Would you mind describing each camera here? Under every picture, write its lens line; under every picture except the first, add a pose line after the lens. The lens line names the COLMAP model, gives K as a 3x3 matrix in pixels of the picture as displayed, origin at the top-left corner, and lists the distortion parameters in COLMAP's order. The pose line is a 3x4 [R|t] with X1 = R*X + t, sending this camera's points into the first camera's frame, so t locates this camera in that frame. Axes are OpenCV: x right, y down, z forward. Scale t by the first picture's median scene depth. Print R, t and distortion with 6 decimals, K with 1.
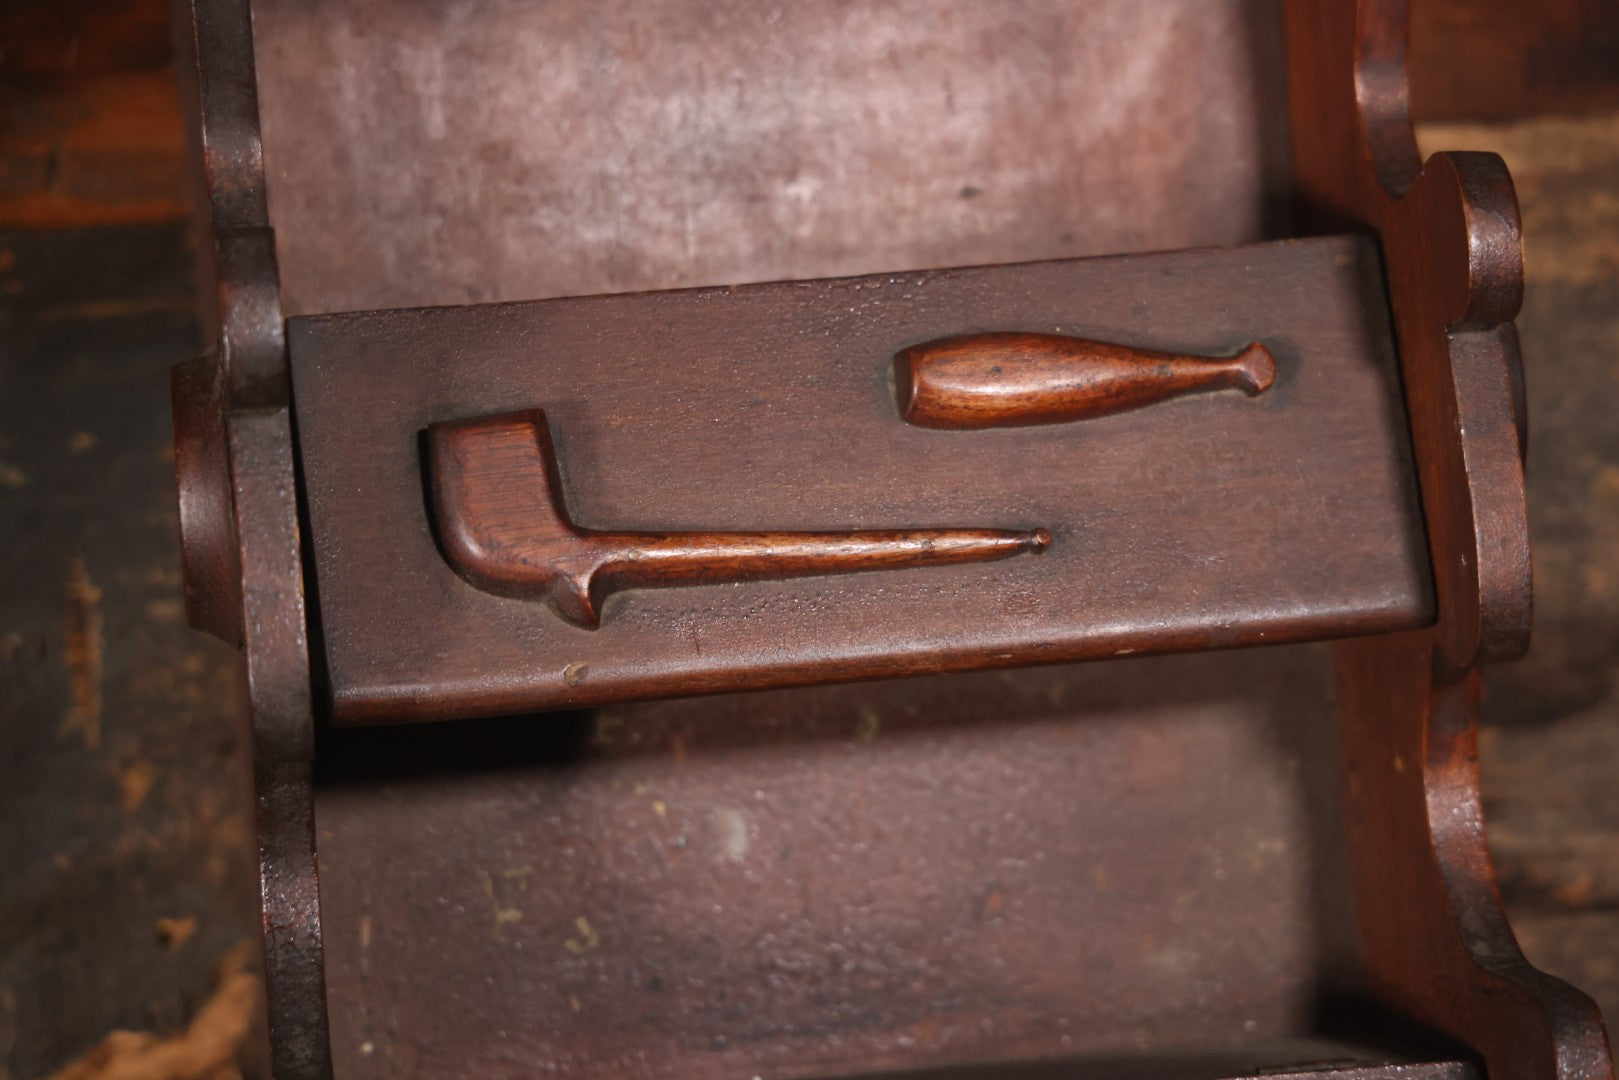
lens RADIAL K [[4683.7, 0, 824.2], [0, 4683.7, 518.9], [0, 0, 1]] dist [0.625466, 0.000000]
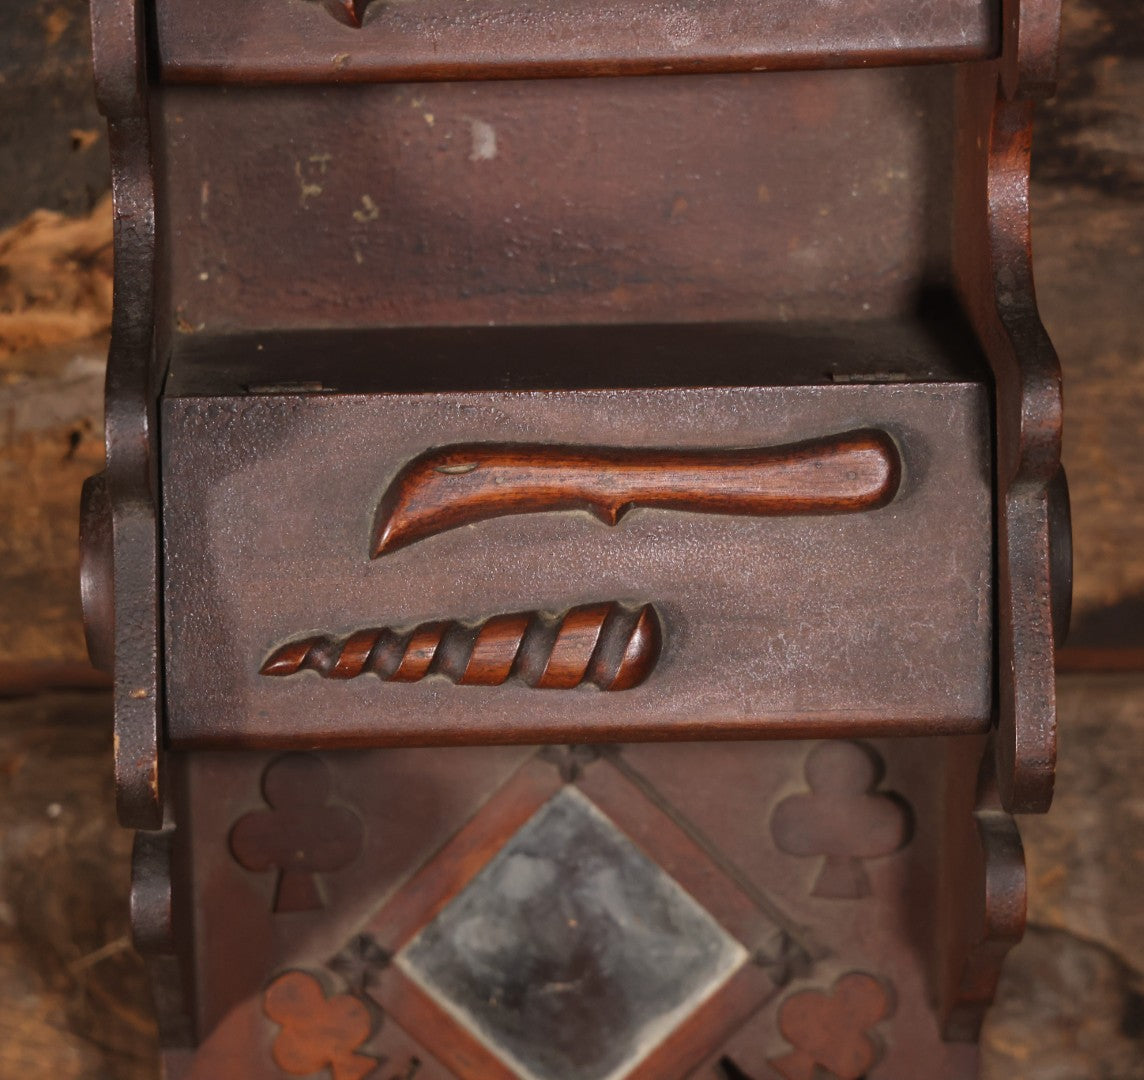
lens RADIAL K [[4657.5, 0, 581.2], [0, 4657.5, 534.3], [0, 0, 1]] dist [0.684714, 0.000000]
pose [[0.993271, 0.090122, -0.072736, 0.114211], [-0.065987, 0.956532, 0.284064, -0.204622], [0.095174, -0.277353, 0.956042, -0.287914]]
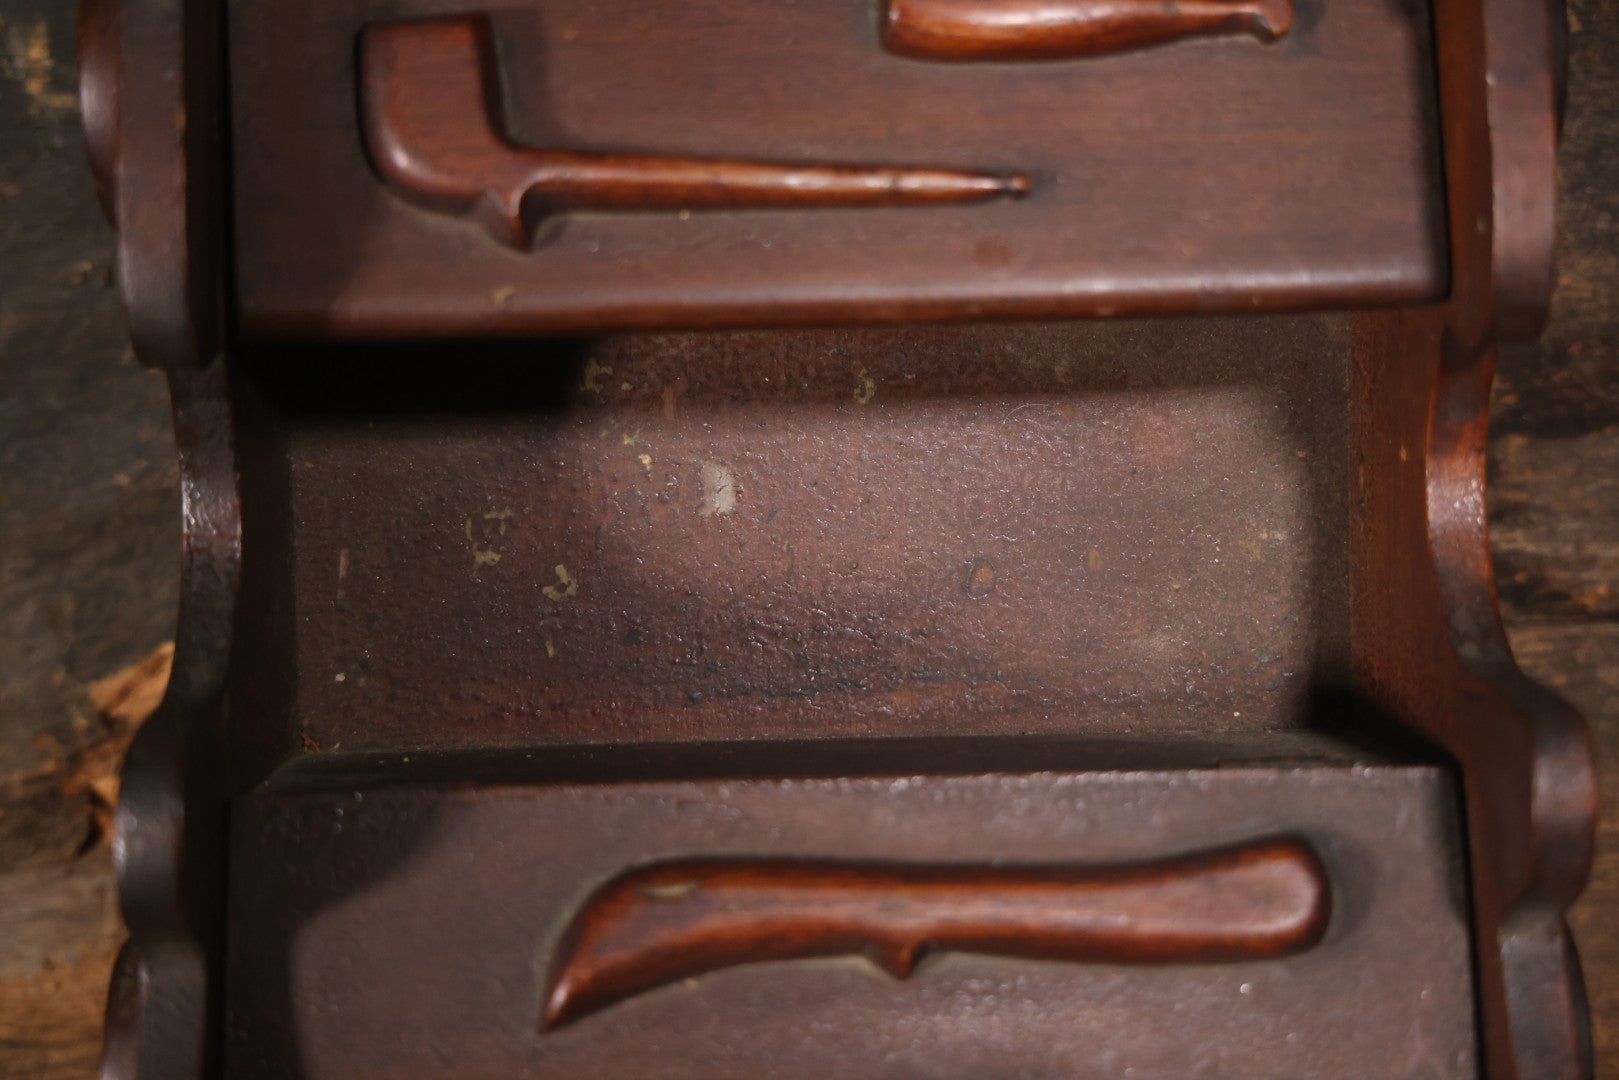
lens RADIAL K [[3104.3, 0, 810.7], [0, 3104.3, 531.7], [0, 0, 1]] dist [0.180945, 0.000000]
pose [[0.992904, 0.061324, -0.101889, 0.066962], [-0.054721, 0.996292, 0.066390, 0.031661], [0.105583, -0.060343, 0.992578, 0.359173]]
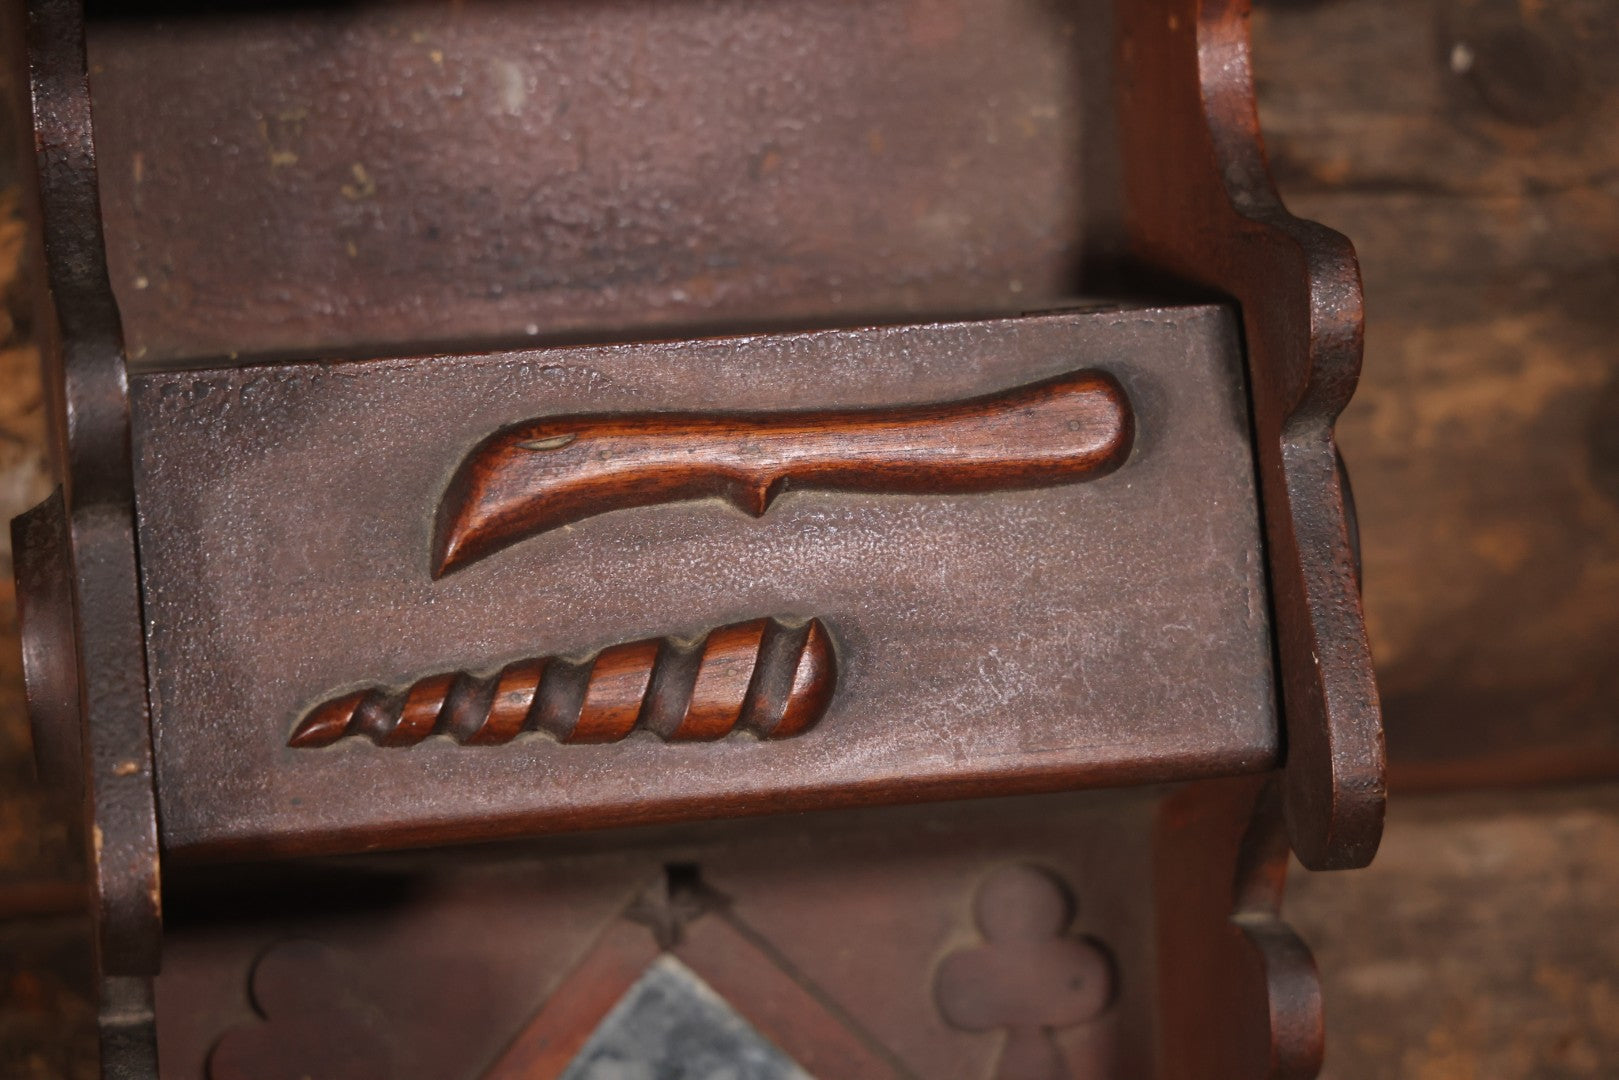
lens RADIAL K [[4683.7, 0, 831.4], [0, 4683.7, 537.0], [0, 0, 1]] dist [0.625466, 0.000000]
pose [[0.998303, 0.017105, 0.055662, -0.005676], [-0.023838, 0.992164, 0.122643, 0.037750], [-0.053129, -0.123762, 0.990889, -0.010799]]
